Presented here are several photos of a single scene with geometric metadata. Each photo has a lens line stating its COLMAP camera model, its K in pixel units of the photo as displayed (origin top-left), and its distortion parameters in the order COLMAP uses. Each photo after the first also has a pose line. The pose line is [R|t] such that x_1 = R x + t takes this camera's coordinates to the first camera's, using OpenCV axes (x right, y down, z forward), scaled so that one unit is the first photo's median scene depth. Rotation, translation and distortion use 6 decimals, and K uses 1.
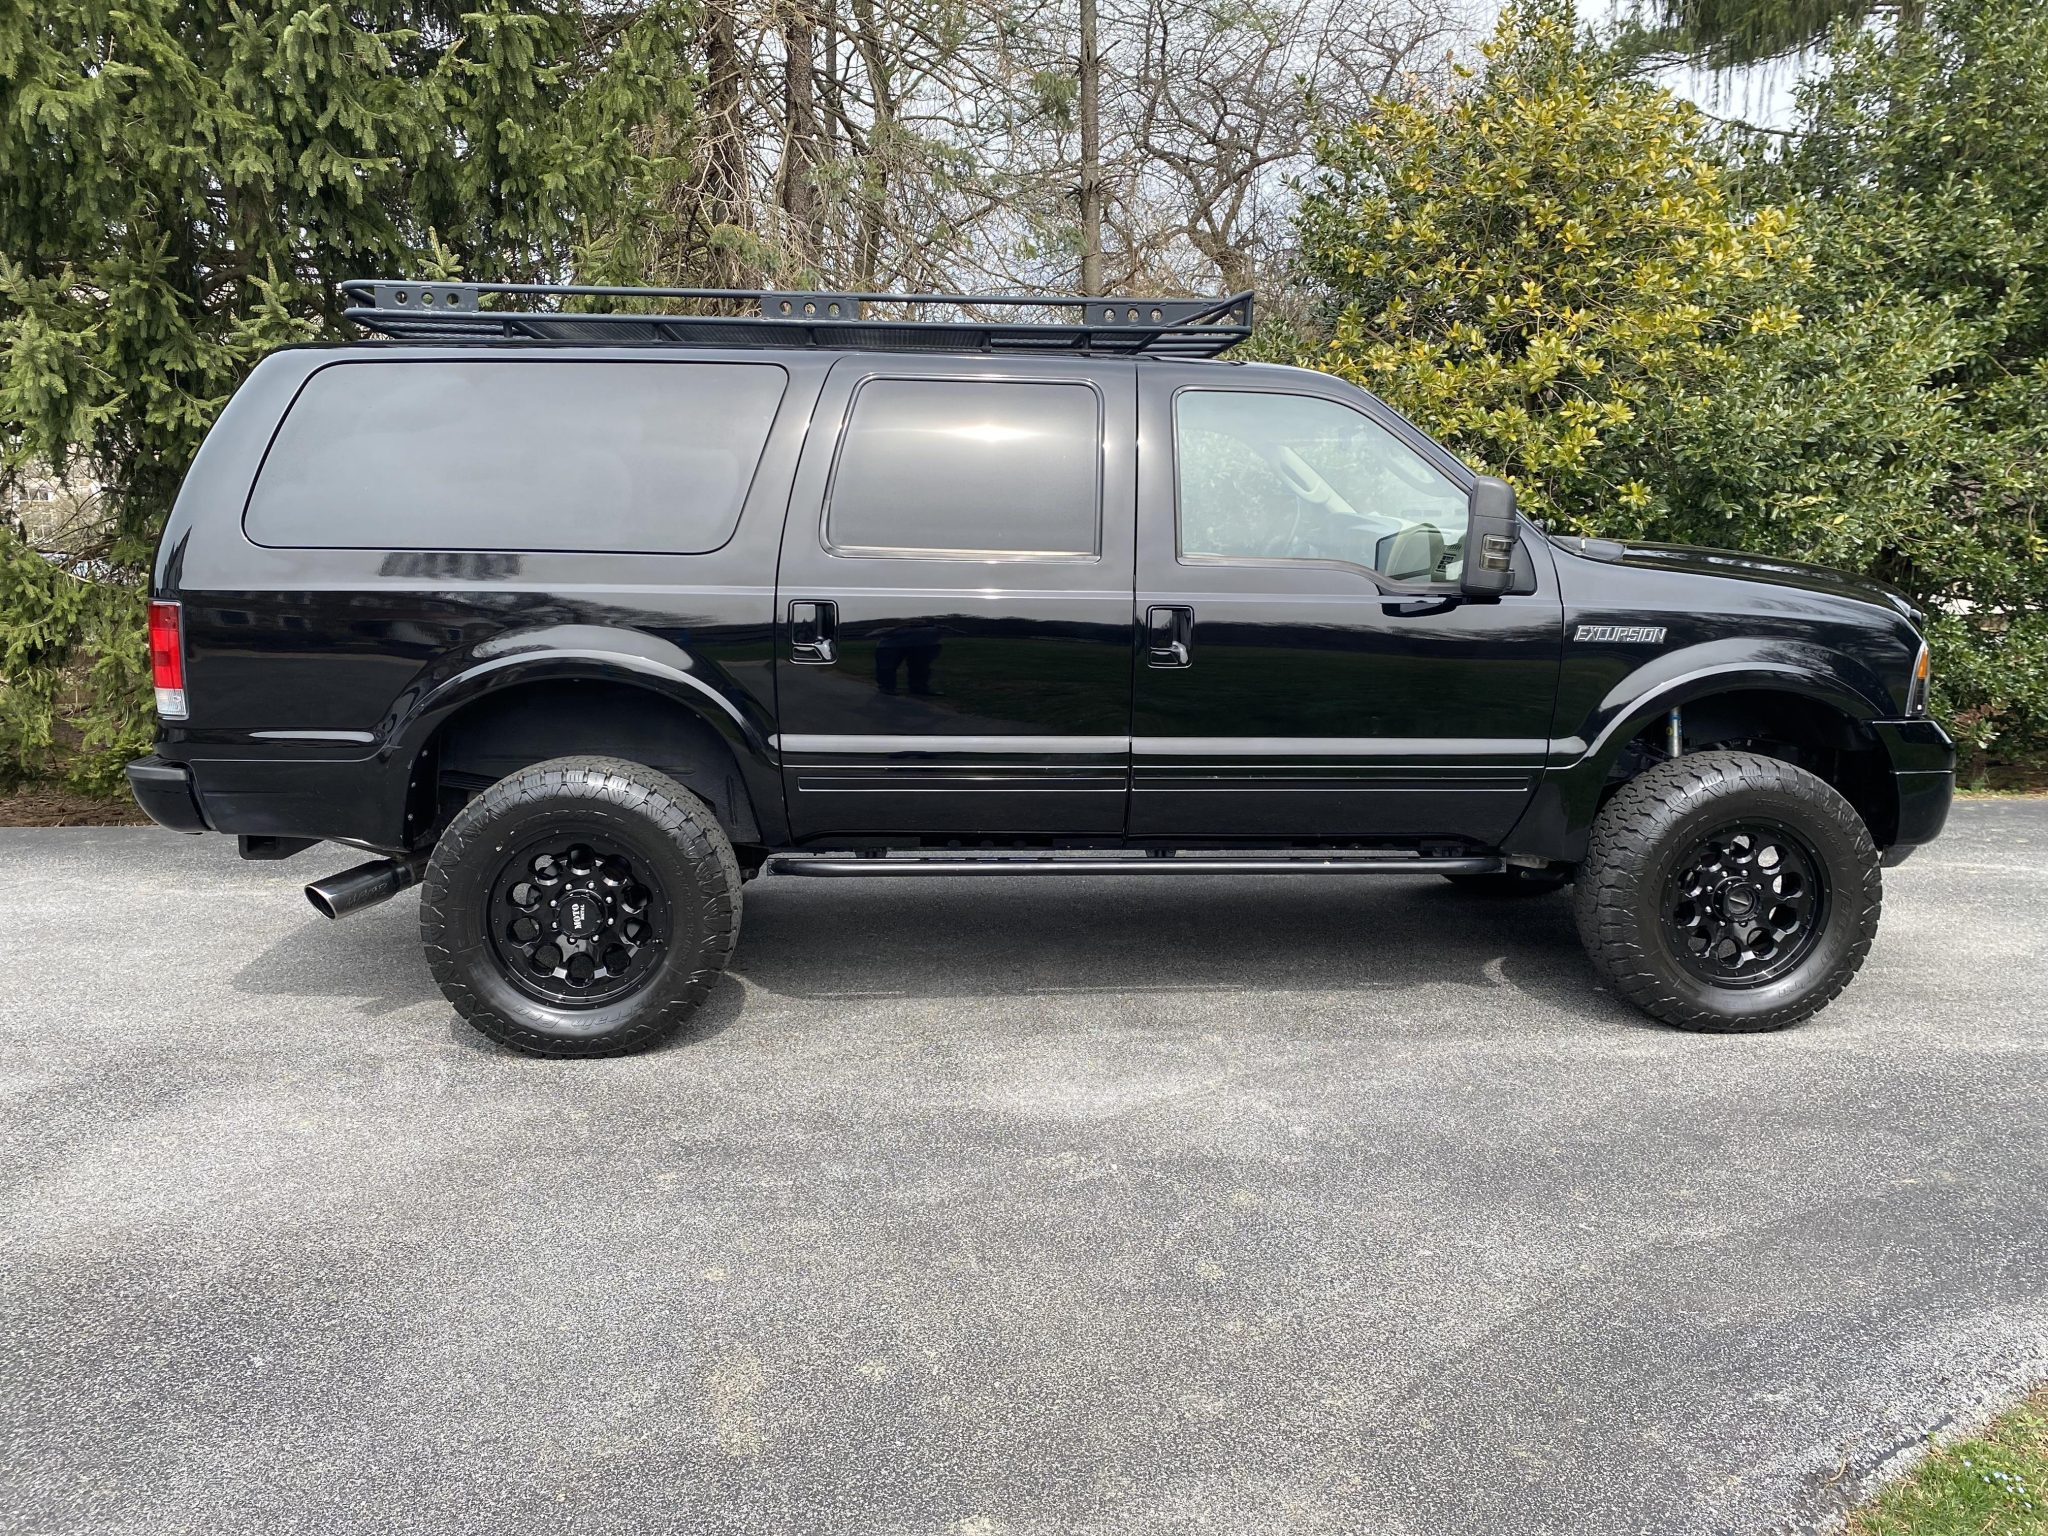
lens RADIAL K [[1570.3, 0, 1043.5], [0, 1570.3, 770.6], [0, 0, 1]] dist [0.012554, -0.005658]
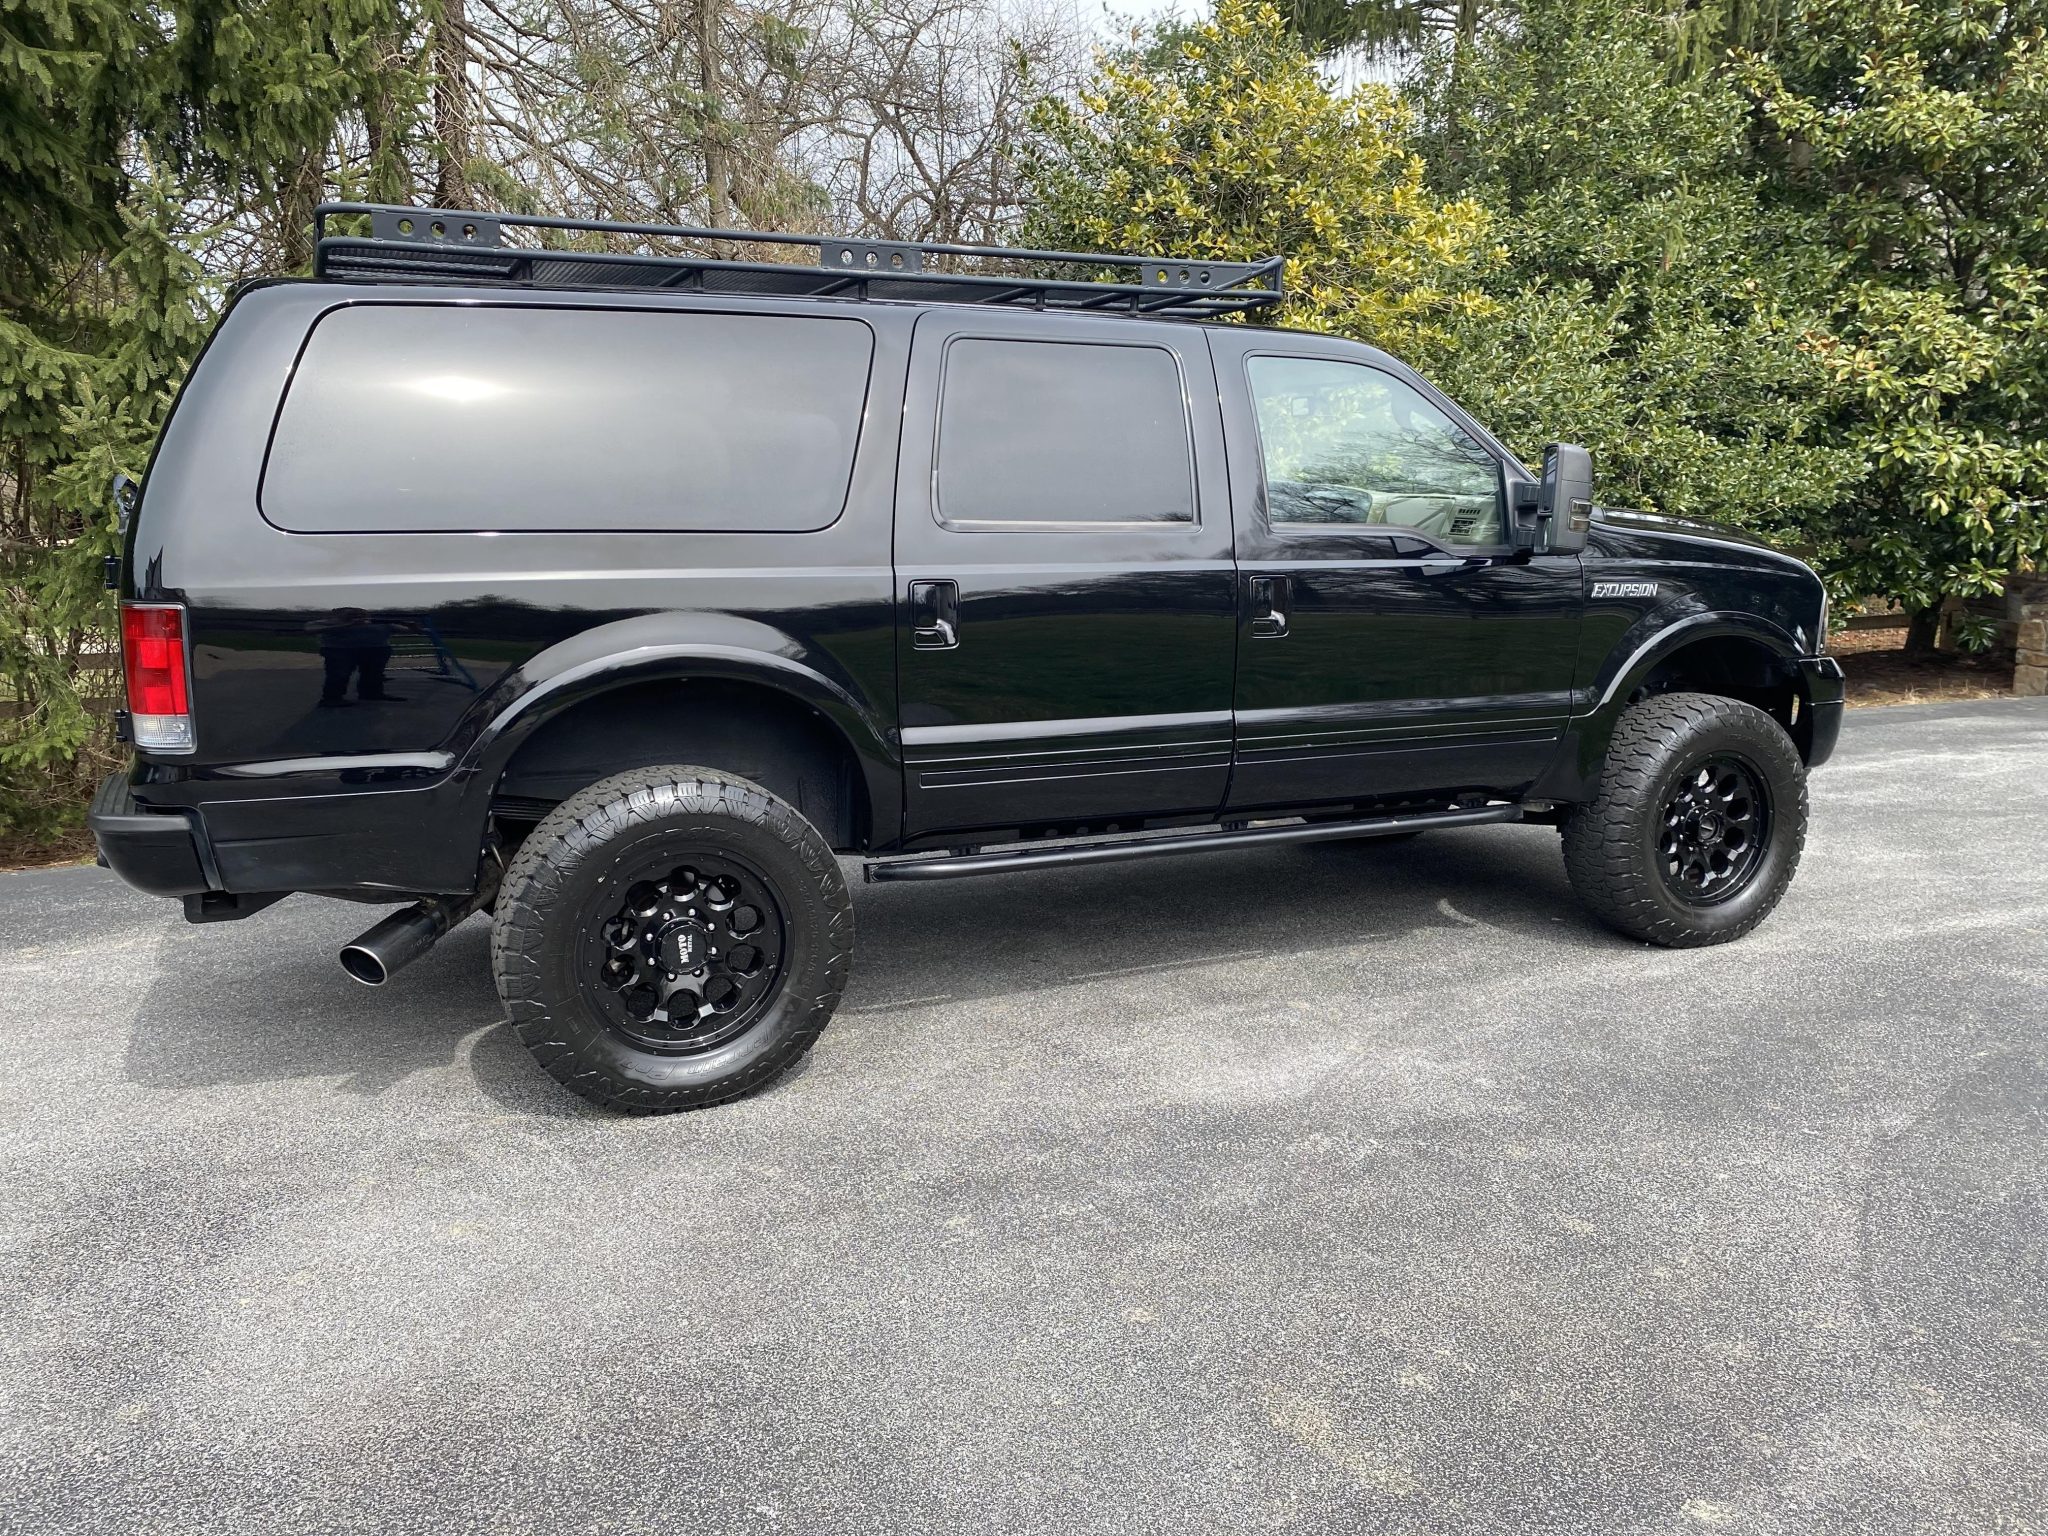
lens RADIAL K [[1570.3, 0, 1032.6], [0, 1570.3, 772.6], [0, 0, 1]] dist [0.012554, -0.005658]
pose [[0.944012, -0.067823, 0.322864, -0.384818], [0.061716, 0.997669, 0.029128, -0.018400], [-0.324087, -0.007571, 0.945997, 0.109507]]
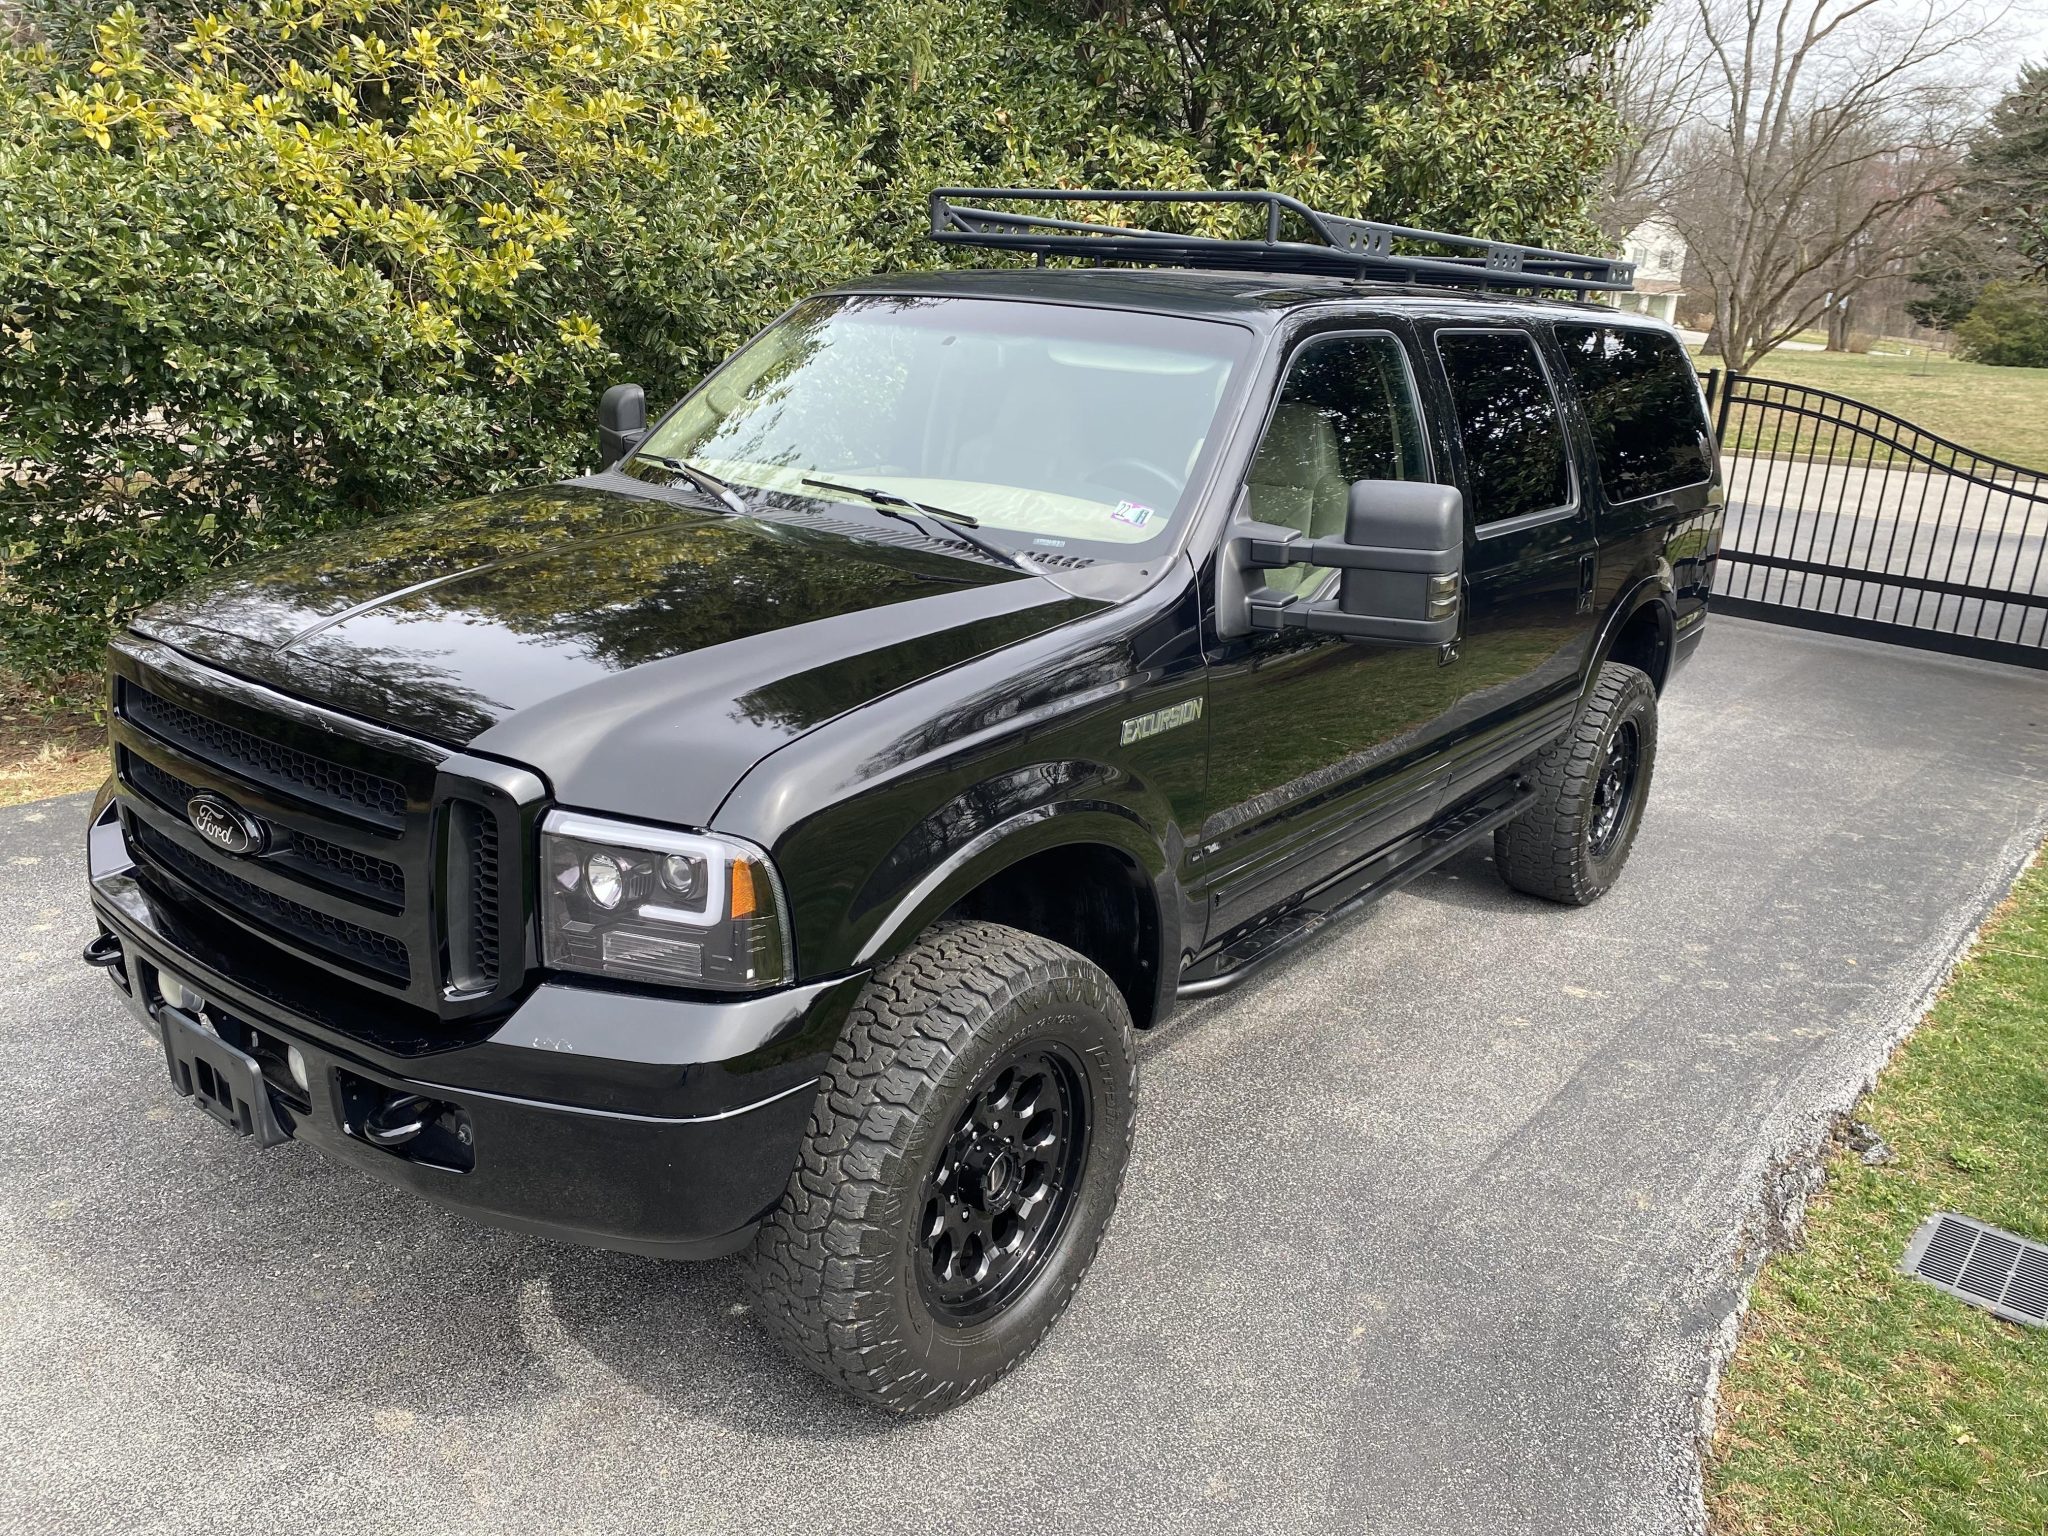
lens RADIAL K [[1570.3, 0, 1025.3], [0, 1570.3, 761.6], [0, 0, 1]] dist [0.012554, -0.005658]
pose [[0.706434, -0.171150, 0.686774, -0.092846], [0.054449, 0.980589, 0.188364, -0.178690], [-0.705681, -0.095673, 0.702041, 0.458866]]
